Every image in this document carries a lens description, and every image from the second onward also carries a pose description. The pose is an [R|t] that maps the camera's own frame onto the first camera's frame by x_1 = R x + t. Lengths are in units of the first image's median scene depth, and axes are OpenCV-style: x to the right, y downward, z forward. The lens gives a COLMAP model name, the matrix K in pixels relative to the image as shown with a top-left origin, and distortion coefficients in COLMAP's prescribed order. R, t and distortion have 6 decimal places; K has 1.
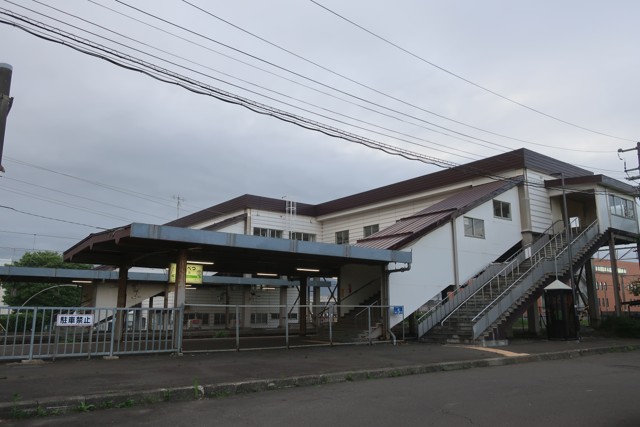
lens RADIAL K [[509.3, 0, 320.0], [0, 509.3, 213.5], [0, 0, 1]] dist [-0.011172, -0.000180]
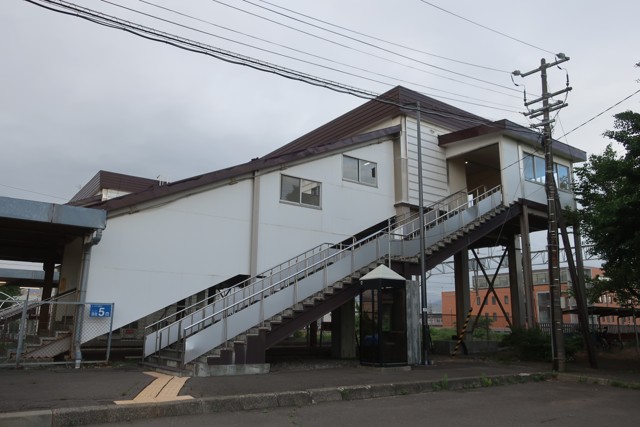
lens RADIAL K [[509.3, 0, 320.0], [0, 509.3, 213.5], [0, 0, 1]] dist [-0.011172, -0.000180]
pose [[0.999595, 0.005671, -0.027879, 0.317443], [-0.006318, 0.999711, -0.023204, 0.066009], [0.027739, 0.023371, 0.999342, 0.304019]]
